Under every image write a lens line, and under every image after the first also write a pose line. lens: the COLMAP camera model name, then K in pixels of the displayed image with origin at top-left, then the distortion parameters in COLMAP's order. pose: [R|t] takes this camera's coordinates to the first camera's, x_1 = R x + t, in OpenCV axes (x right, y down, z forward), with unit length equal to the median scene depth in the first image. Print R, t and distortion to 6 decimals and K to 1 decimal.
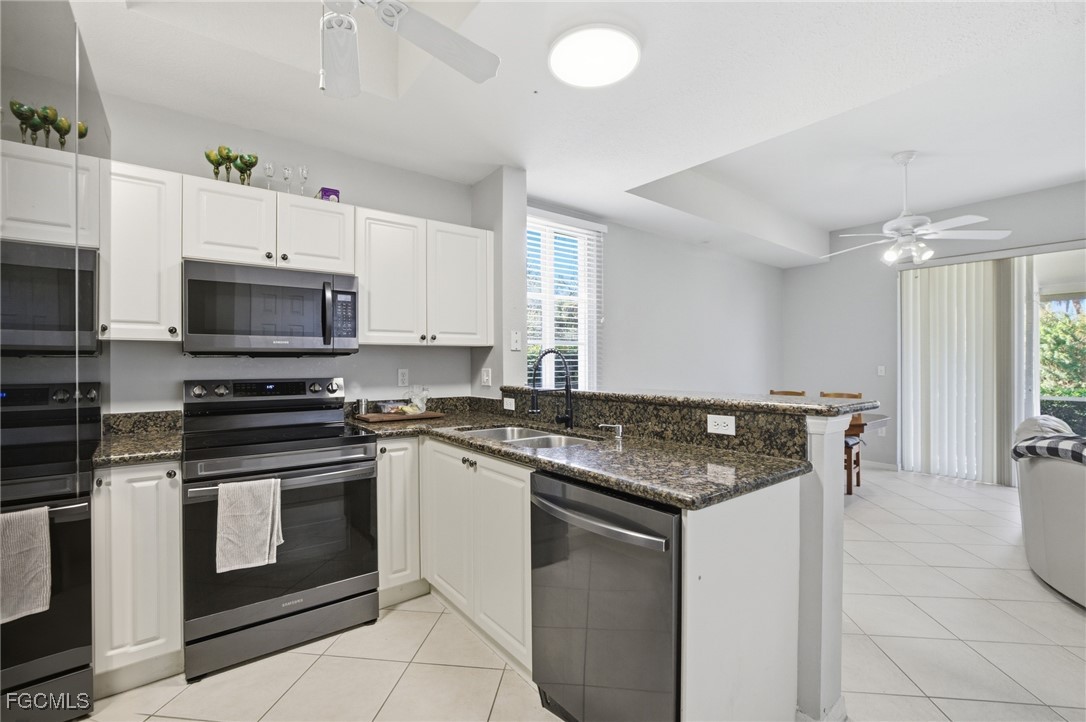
lens RADIAL K [[474.1, 0, 543.0], [0, 474.1, 361.0], [0, 0, 1]] dist [-0.035567, 0.010164]
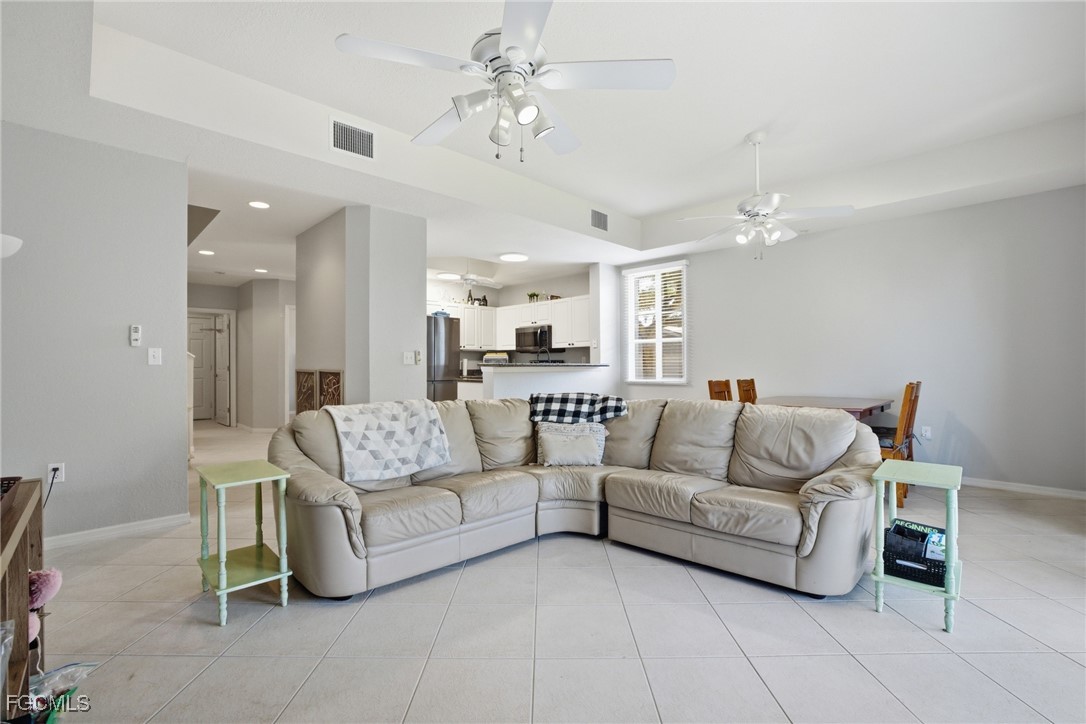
lens RADIAL K [[503.8, 0, 549.7], [0, 503.8, 366.0], [0, 0, 1]] dist [0.001910, 0.000368]
pose [[0.131312, 0.002181, -0.991339, 2.916724], [0.011407, 0.999928, 0.003711, 0.066504], [0.991275, -0.011796, 0.131277, 0.634313]]
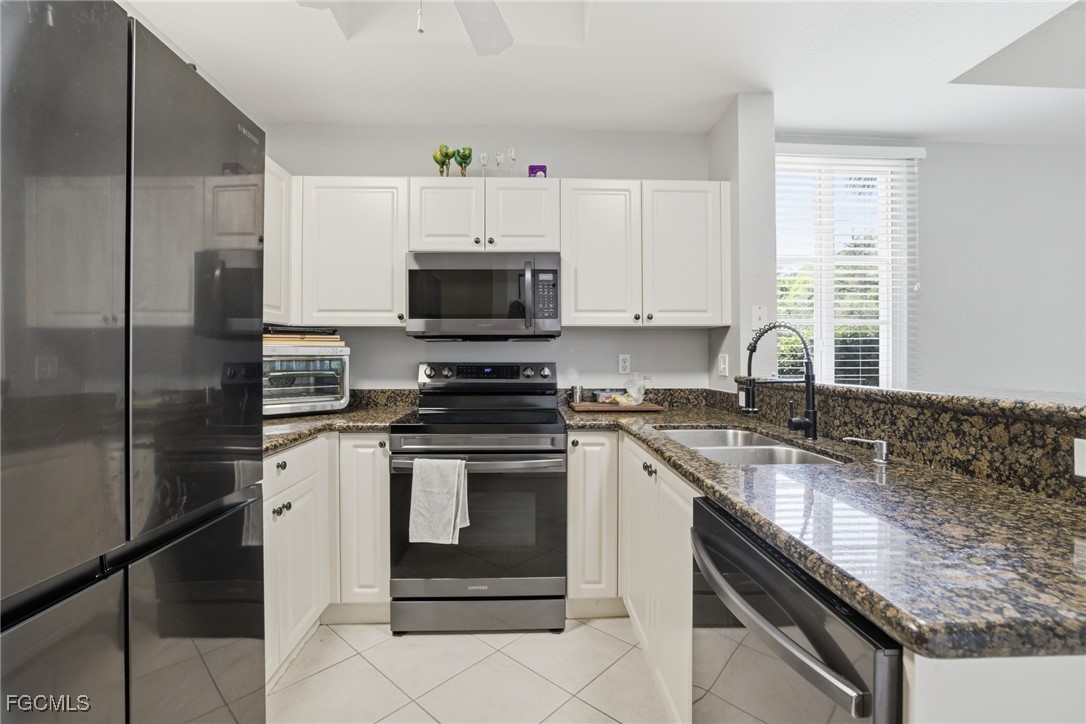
lens RADIAL K [[484.7, 0, 542.9], [0, 484.7, 354.5], [0, 0, 1]] dist [-0.048969, 0.019776]
pose [[0.815788, 0.001815, -0.578348, 0.138630], [-0.000886, 0.999998, 0.001888, 0.020091], [0.578350, -0.001028, 0.815788, 0.218181]]
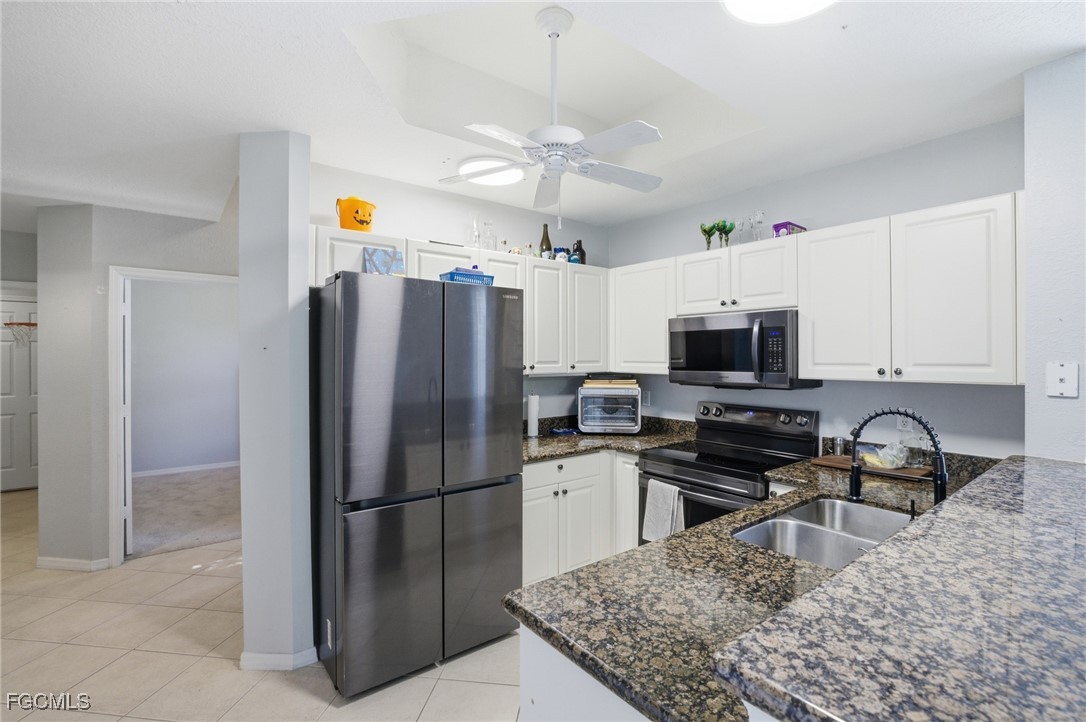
lens RADIAL K [[489.5, 0, 543.0], [0, 489.5, 361.0], [0, 0, 1]] dist [-0.015940, 0.000406]
pose [[0.005323, 0.016990, -0.999841, 0.643227], [0.008399, 0.999820, 0.017035, -0.102112], [0.999951, -0.008489, 0.005180, 0.525891]]
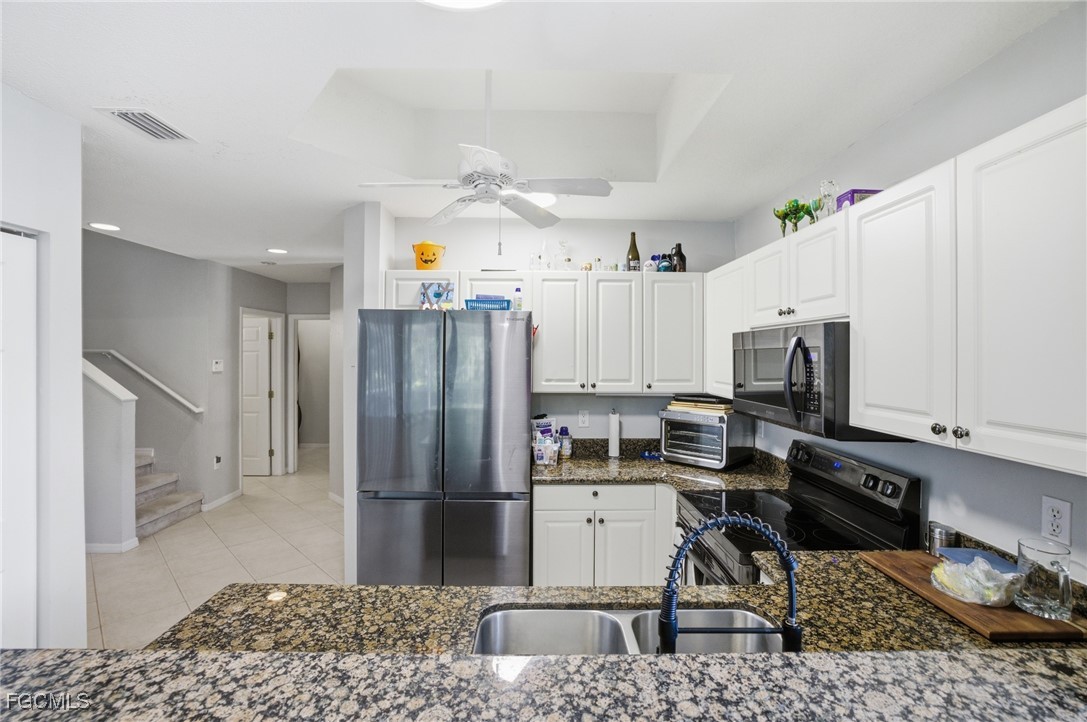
lens RADIAL K [[474.5, 0, 543.5], [0, 474.5, 361.0], [0, 0, 1]] dist [-0.035567, 0.010164]
pose [[-0.600288, 0.012355, -0.799689, 0.383881], [0.002573, 0.999905, 0.013517, -0.144781], [0.799780, 0.006057, -0.600262, 1.151599]]
